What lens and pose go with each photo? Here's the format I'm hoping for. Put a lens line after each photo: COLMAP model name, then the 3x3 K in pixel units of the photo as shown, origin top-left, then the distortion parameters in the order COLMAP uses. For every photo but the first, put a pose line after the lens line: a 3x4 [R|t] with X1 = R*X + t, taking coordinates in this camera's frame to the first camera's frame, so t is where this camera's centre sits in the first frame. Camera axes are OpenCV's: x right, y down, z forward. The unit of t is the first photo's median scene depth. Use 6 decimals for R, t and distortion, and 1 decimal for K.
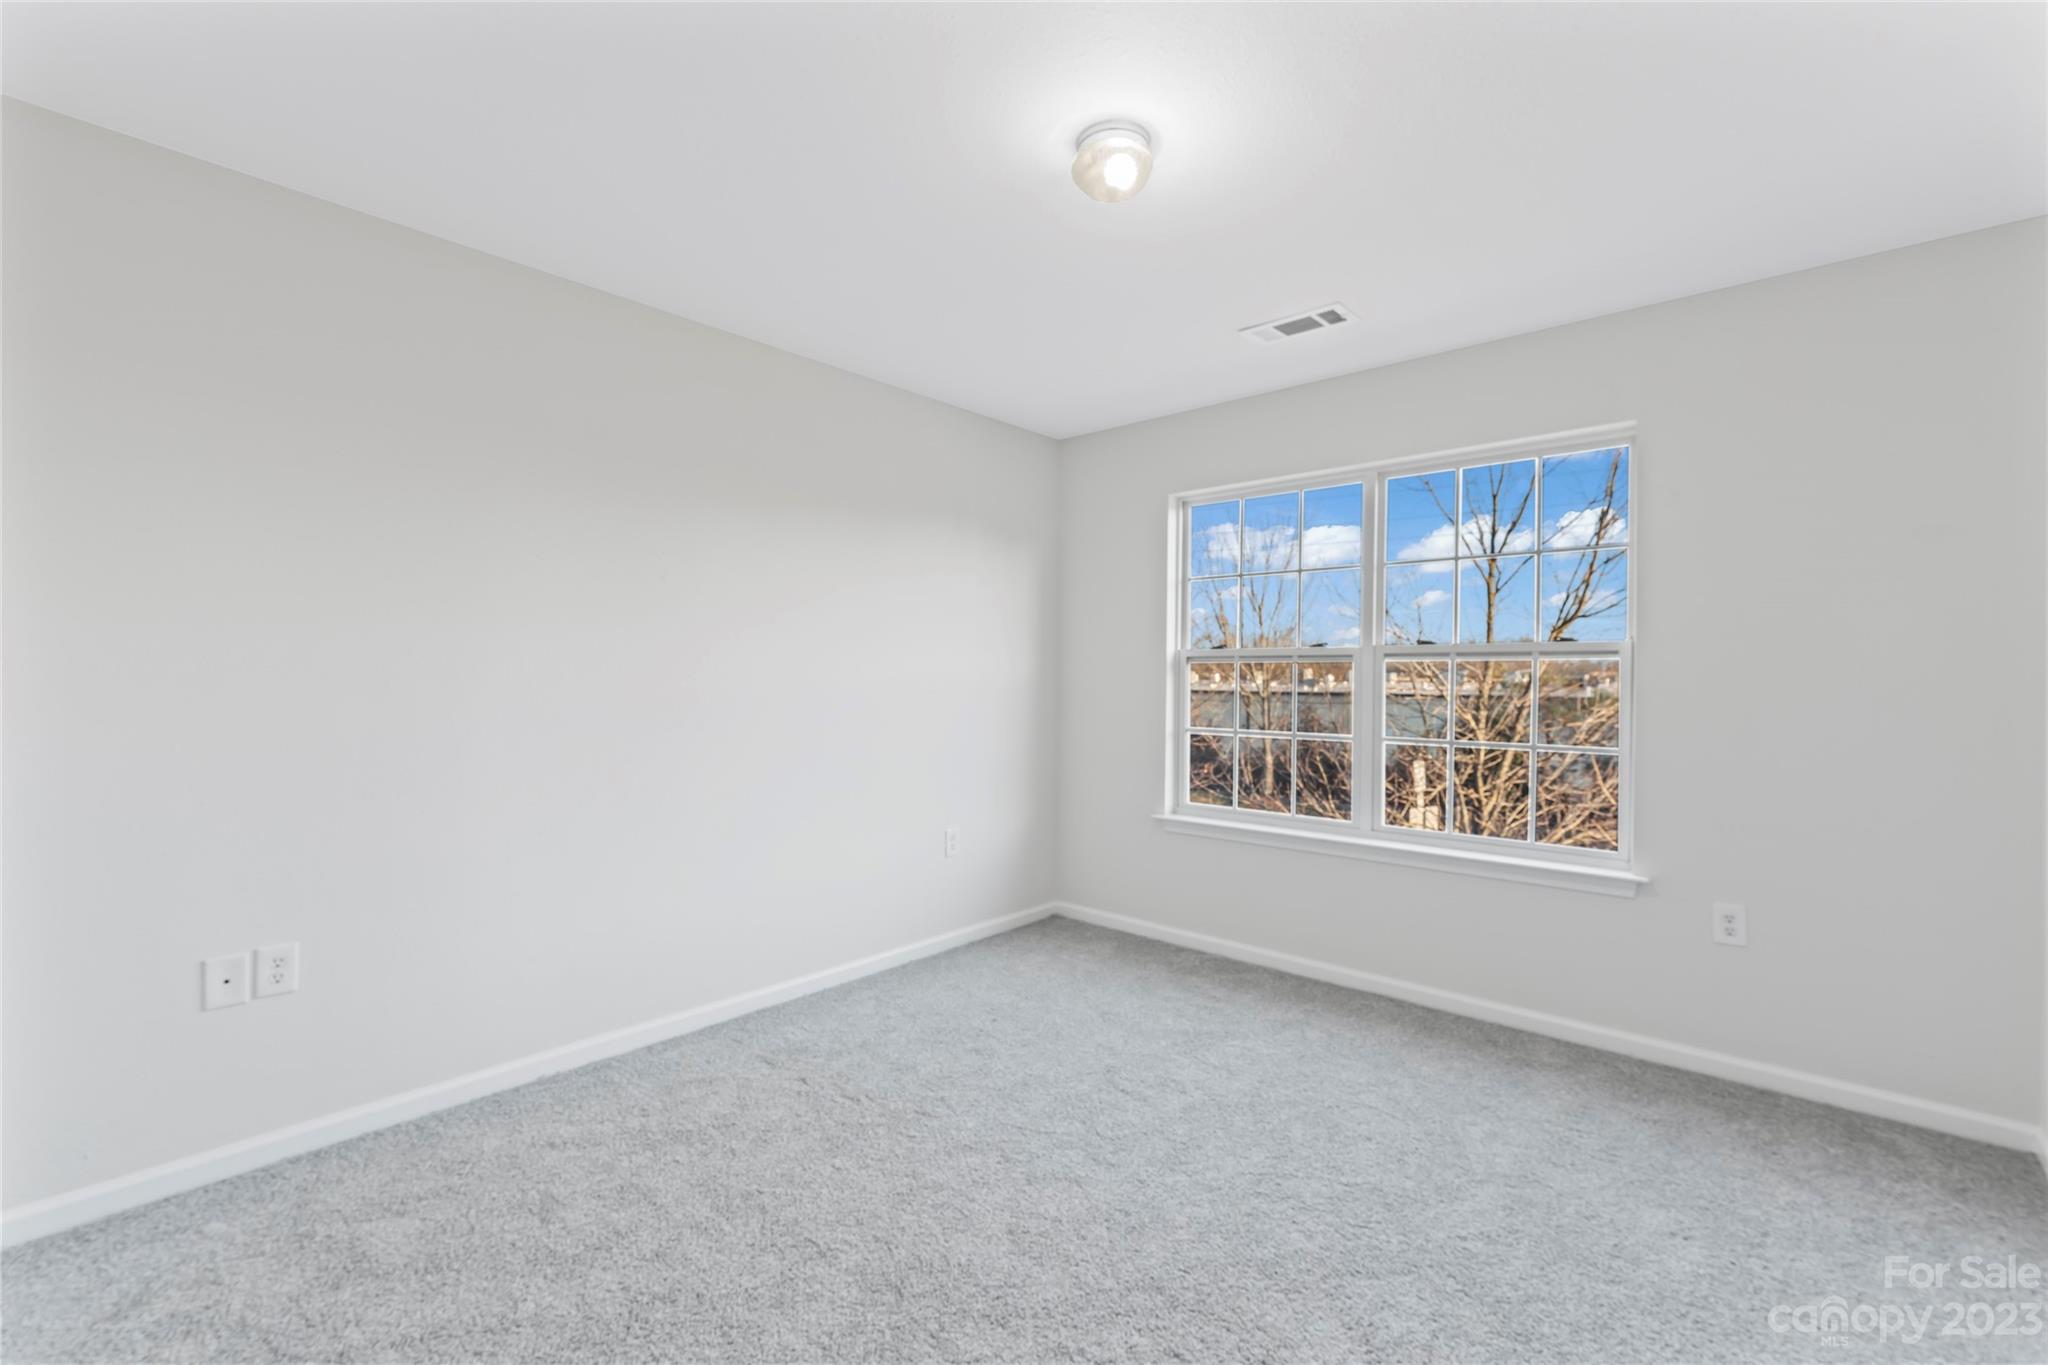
lens RADIAL K [[855.8, 0, 1019.1], [0, 855.8, 687.1], [0, 0, 1]] dist [0.001785, 0.000344]
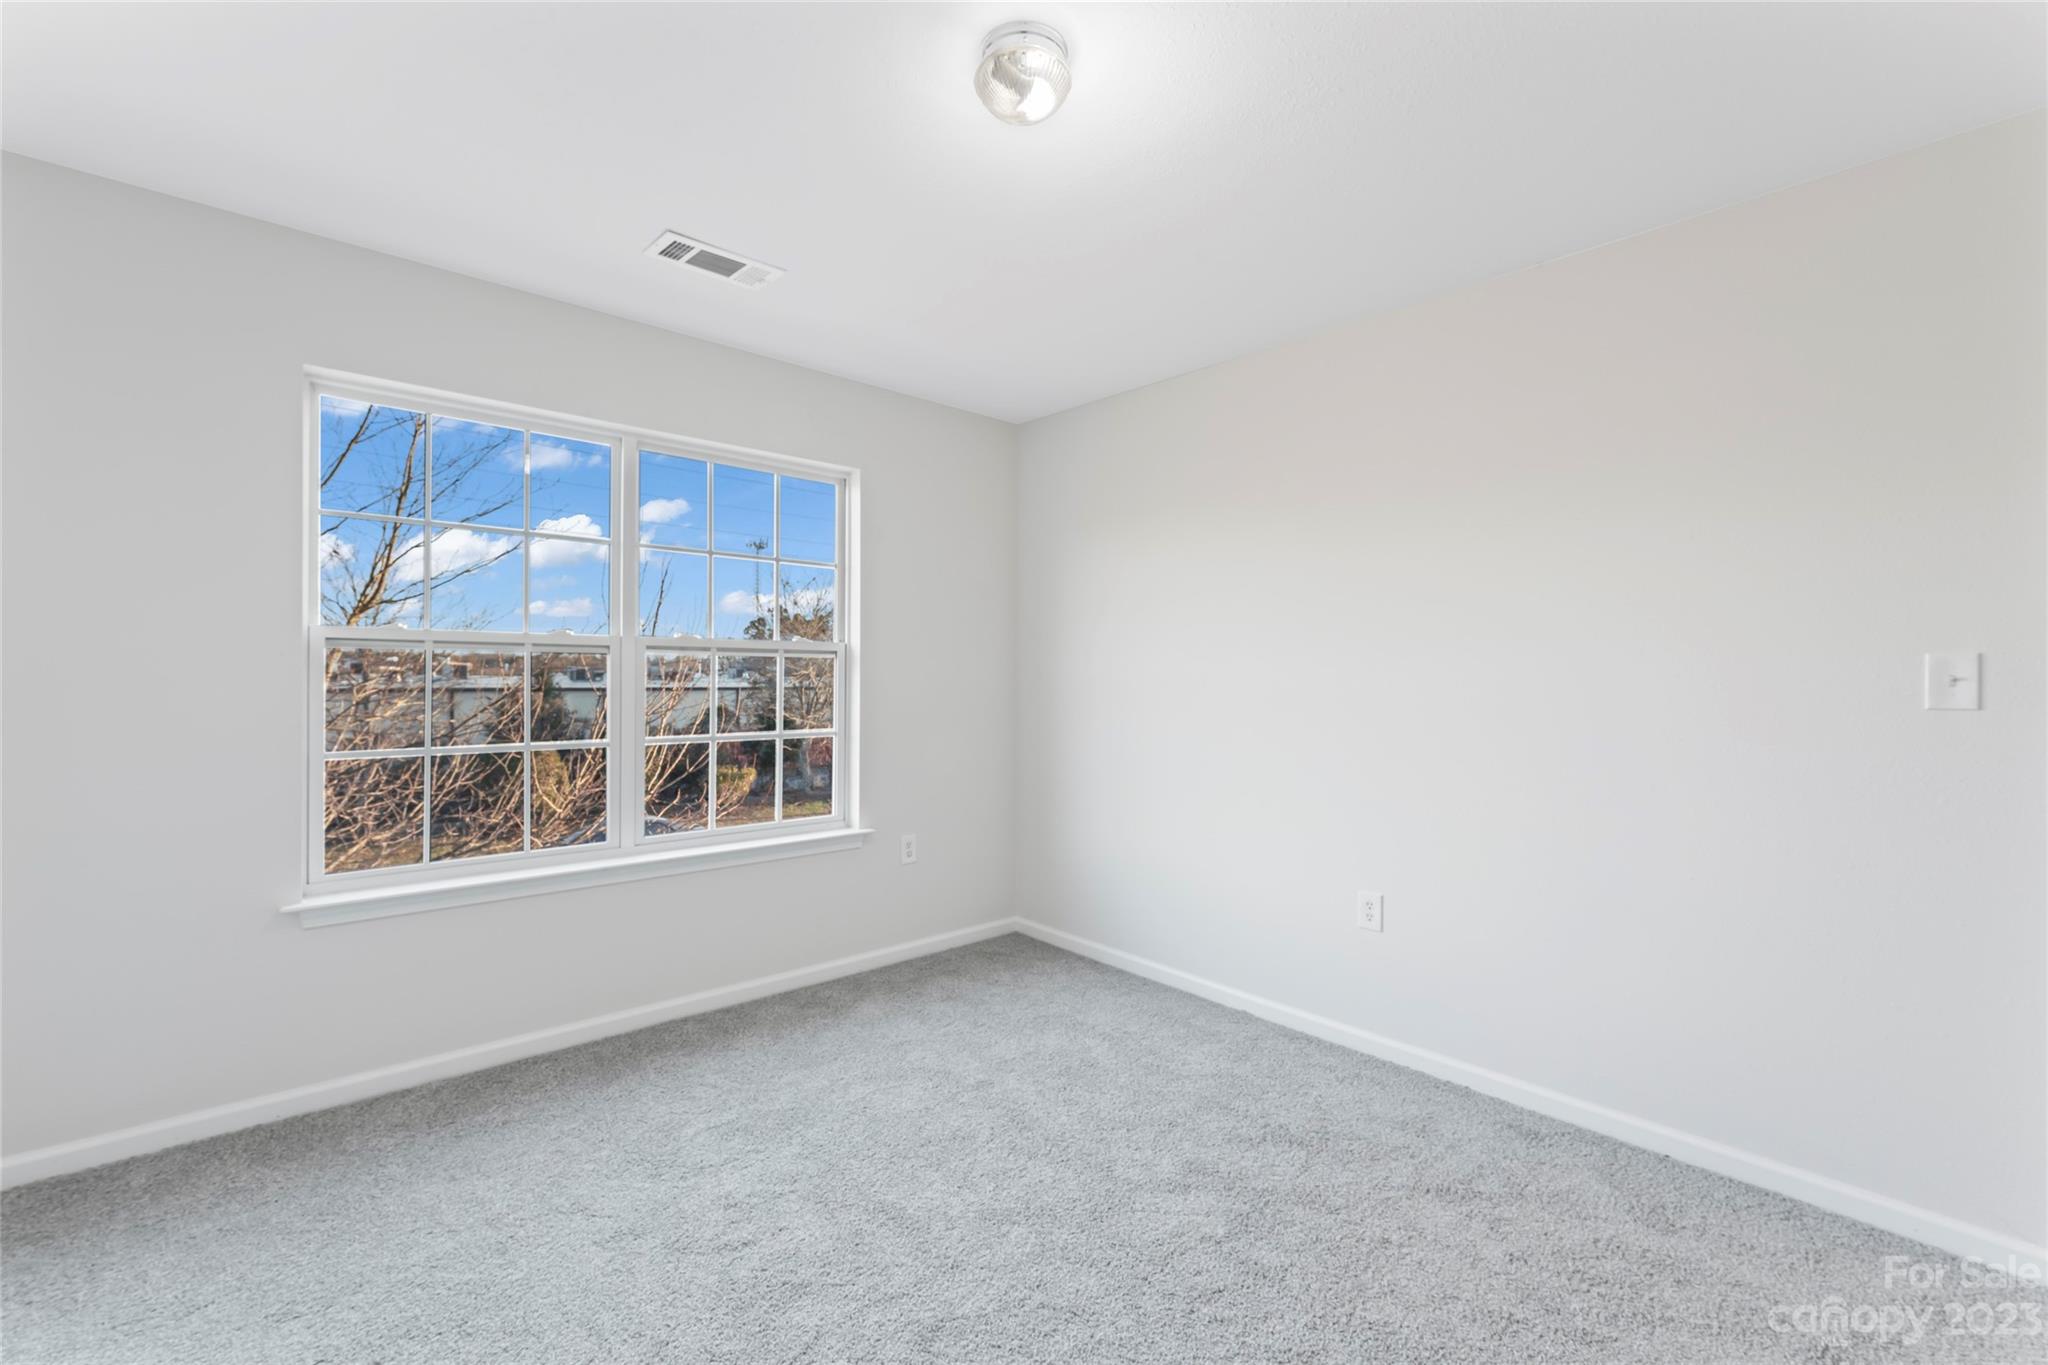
lens RADIAL K [[855.8, 0, 1019.1], [0, 855.8, 687.1], [0, 0, 1]] dist [0.001785, 0.000344]
pose [[0.122807, -0.019543, 0.992238, -0.462480], [0.005285, 0.999805, 0.019038, -0.012087], [-0.992416, 0.002906, 0.122887, 0.557916]]
